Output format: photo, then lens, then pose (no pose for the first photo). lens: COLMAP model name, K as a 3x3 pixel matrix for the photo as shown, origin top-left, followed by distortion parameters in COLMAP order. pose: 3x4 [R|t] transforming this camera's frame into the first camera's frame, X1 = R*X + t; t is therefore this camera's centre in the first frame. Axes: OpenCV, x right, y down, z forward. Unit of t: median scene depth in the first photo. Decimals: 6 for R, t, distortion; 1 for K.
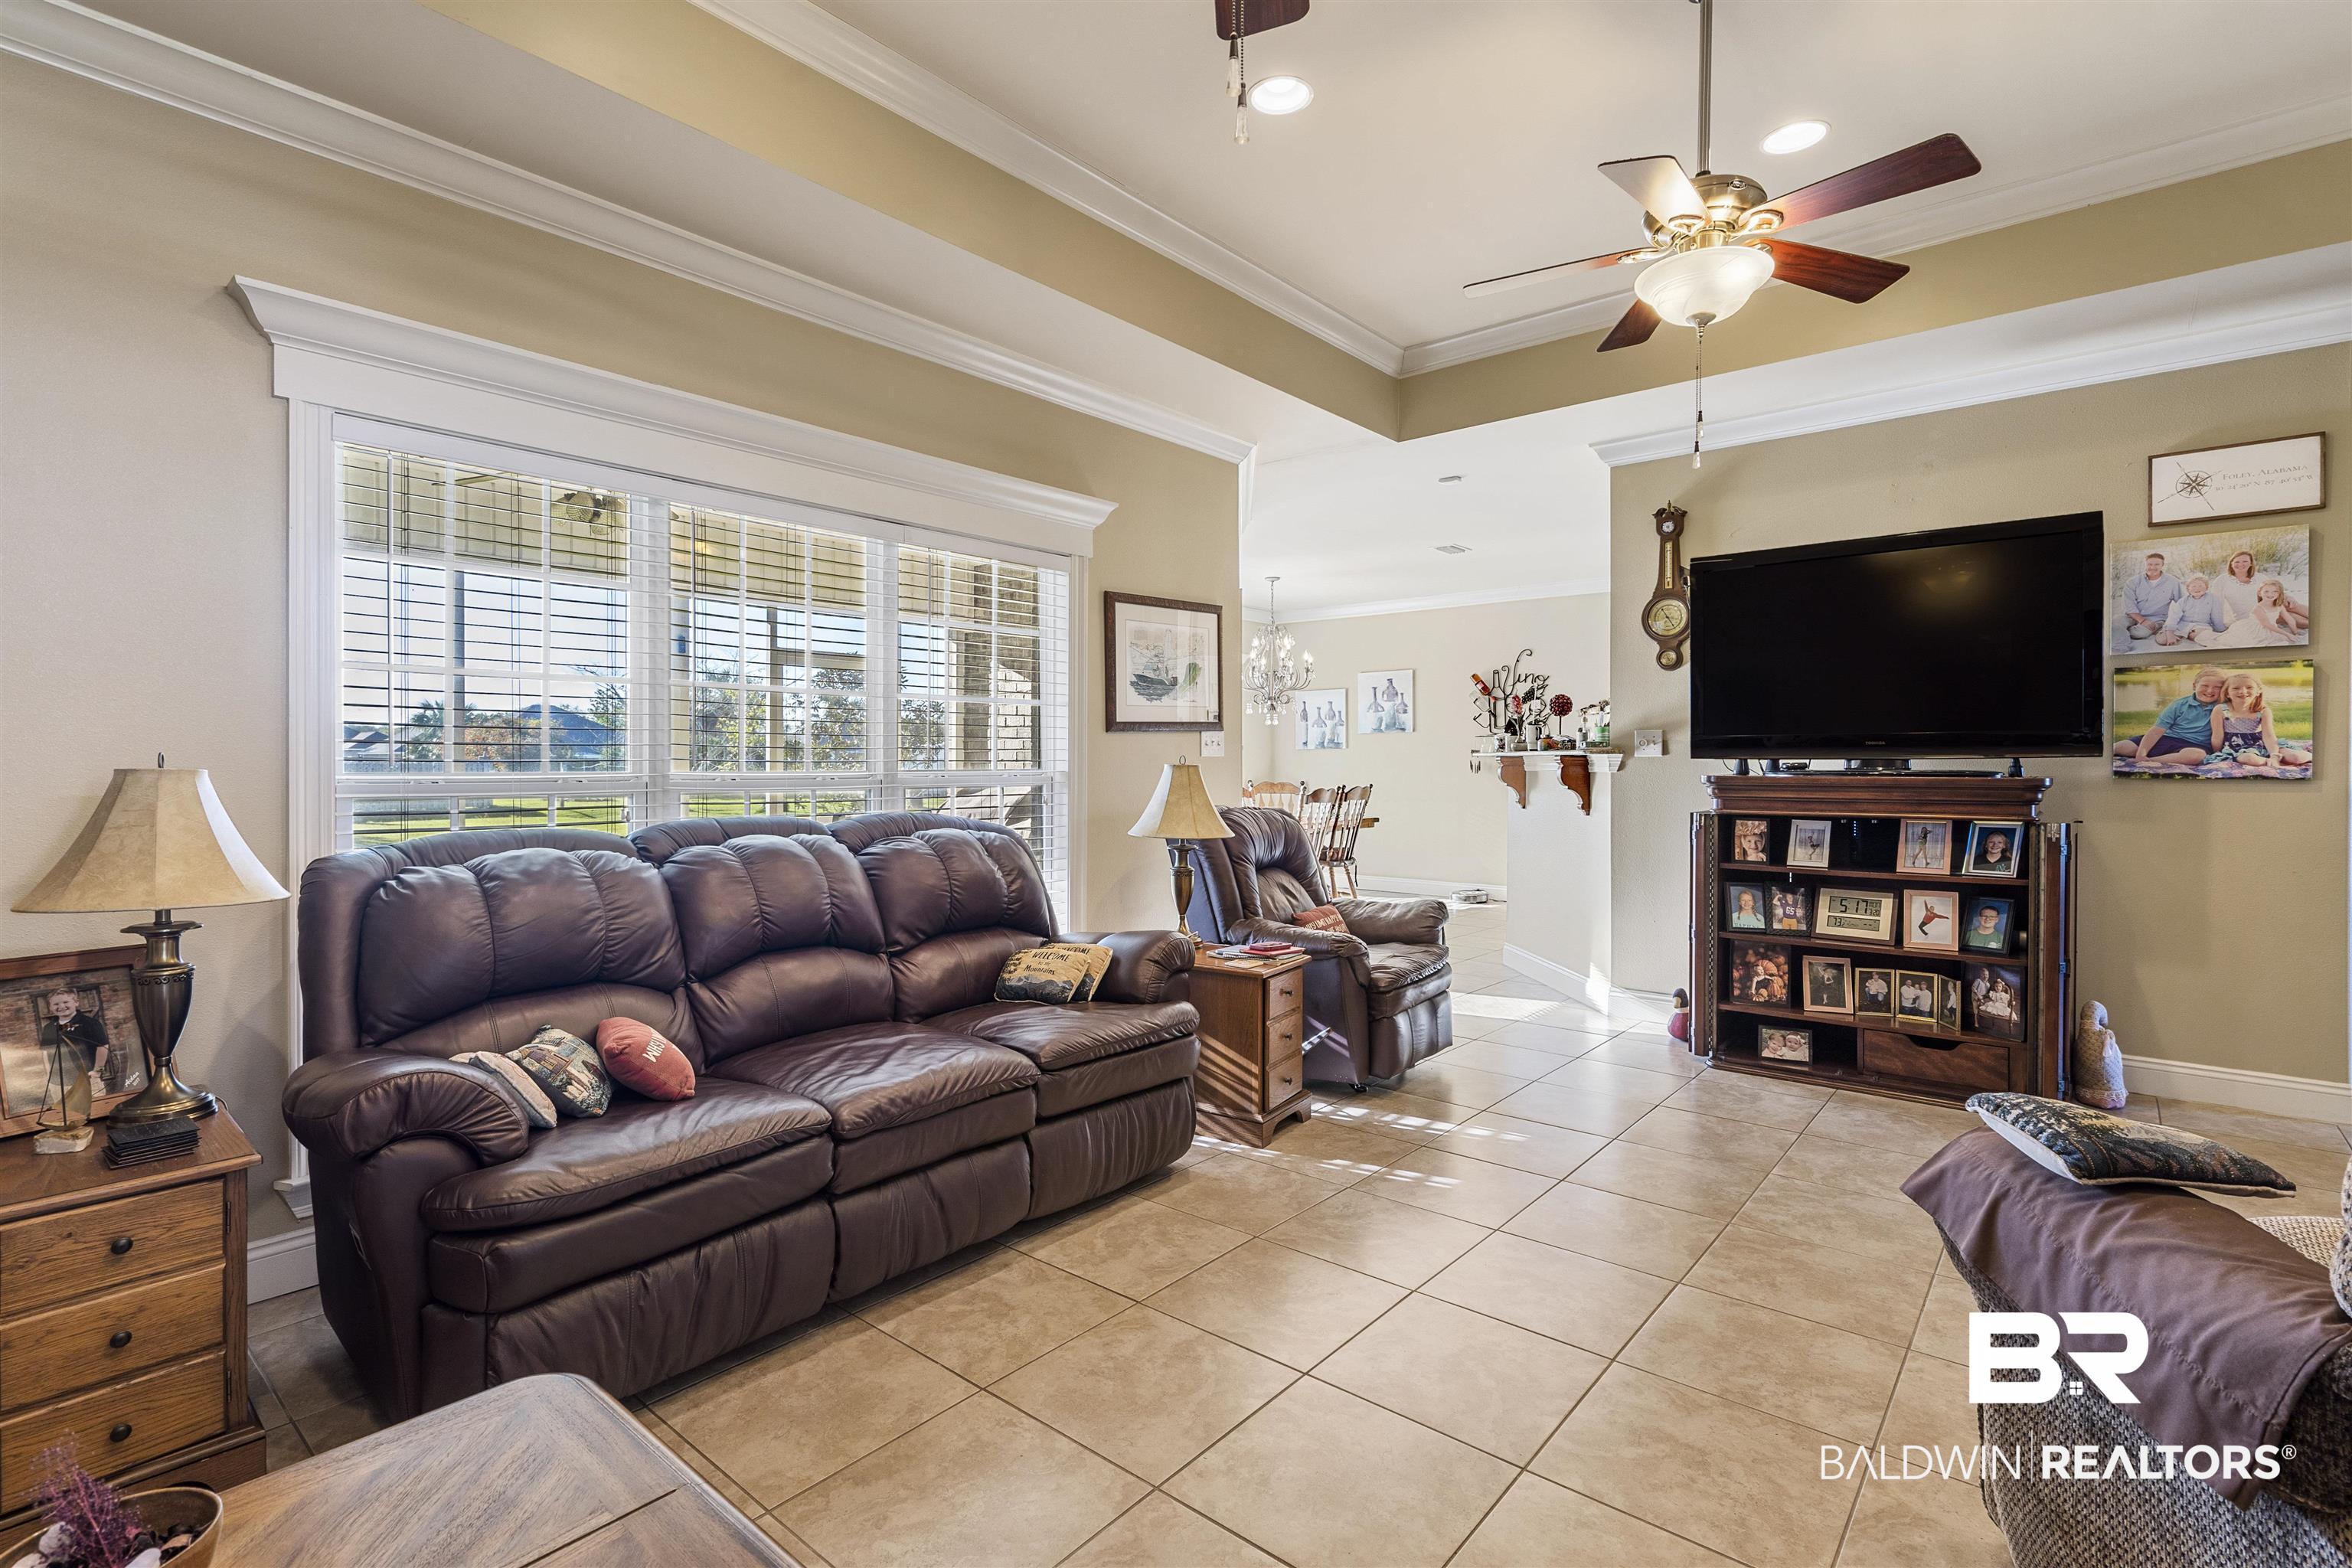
lens RADIAL K [[1099.4, 0, 1165.5], [0, 1099.4, 768.8], [0, 0, 1]] dist [-0.005979, 0.002026]
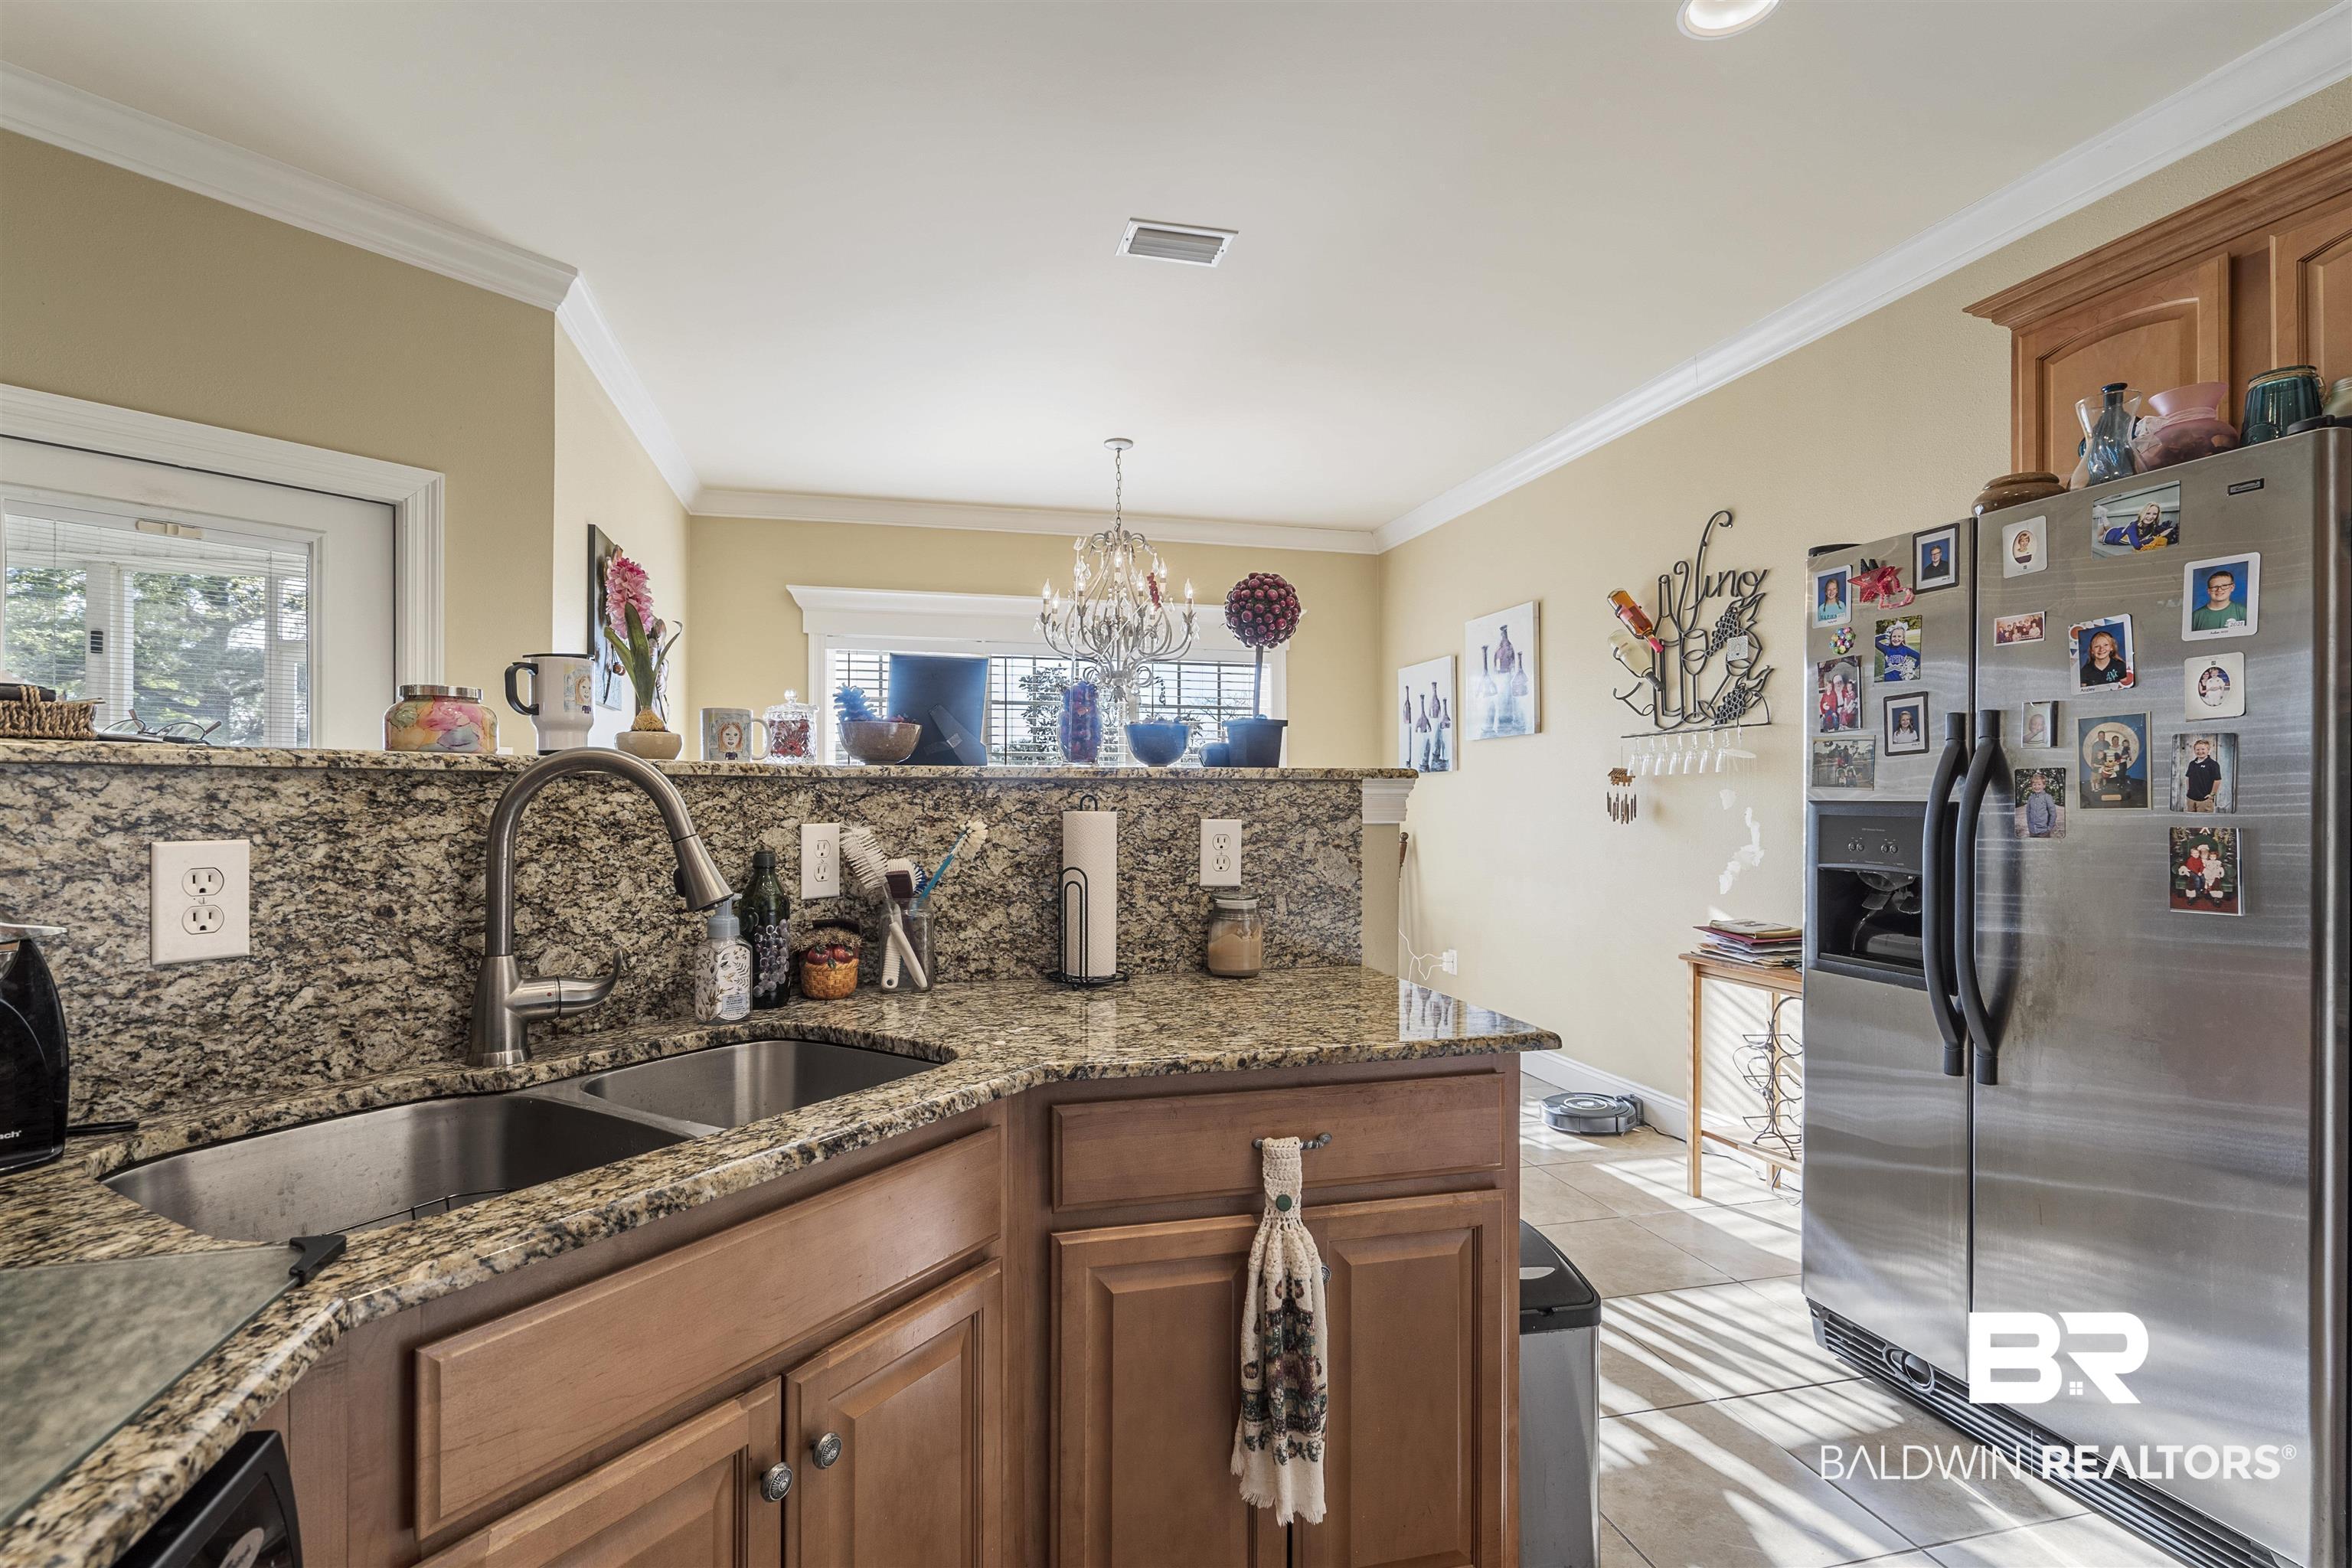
lens RADIAL K [[1099.4, 0, 1151.4], [0, 1099.4, 792.5], [0, 0, 1]] dist [-0.005979, 0.002026]
pose [[0.810448, -0.001432, -0.585808, 0.346196], [-0.005942, 0.999925, -0.010664, -0.002600], [0.585780, 0.012123, 0.810380, 0.500100]]
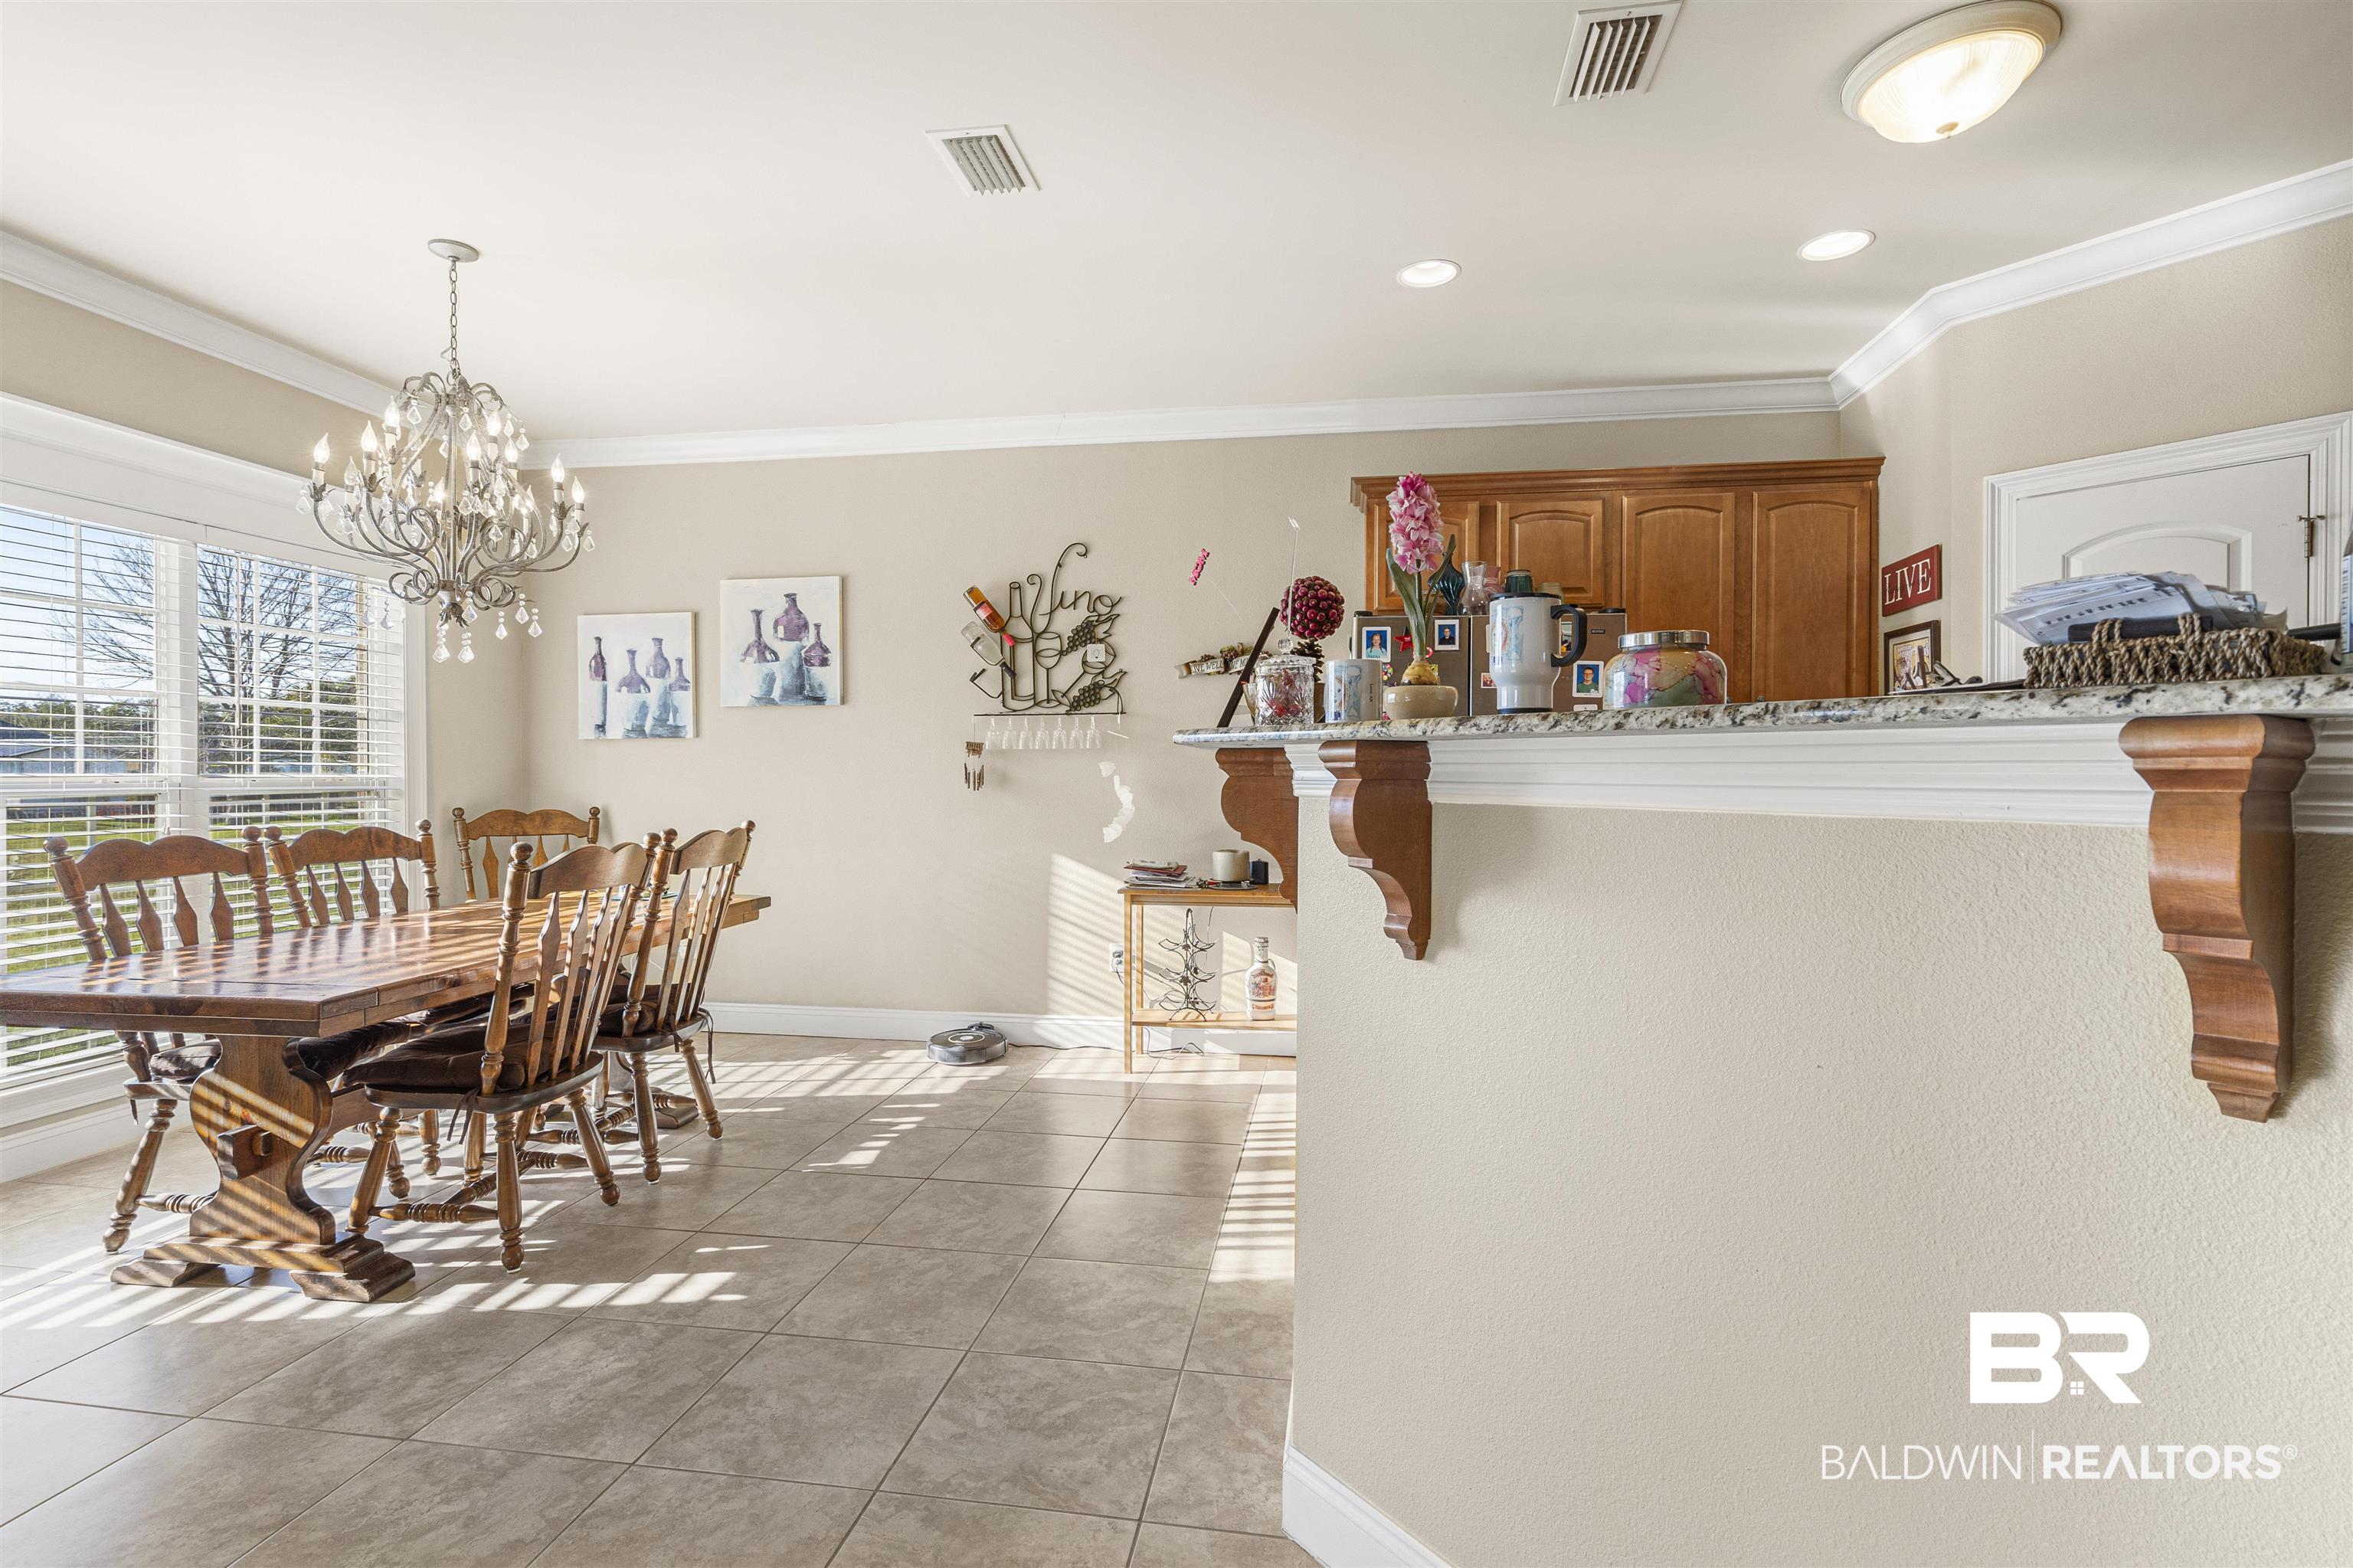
lens RADIAL K [[1099.9, 0, 1164.1], [0, 1099.9, 778.7], [0, 0, 1]] dist [-0.005979, 0.002026]
pose [[0.854530, -0.002533, 0.519396, 0.091014], [0.001331, 0.999996, 0.002687, -0.002425], [-0.519400, -0.001605, 0.854530, 0.488537]]
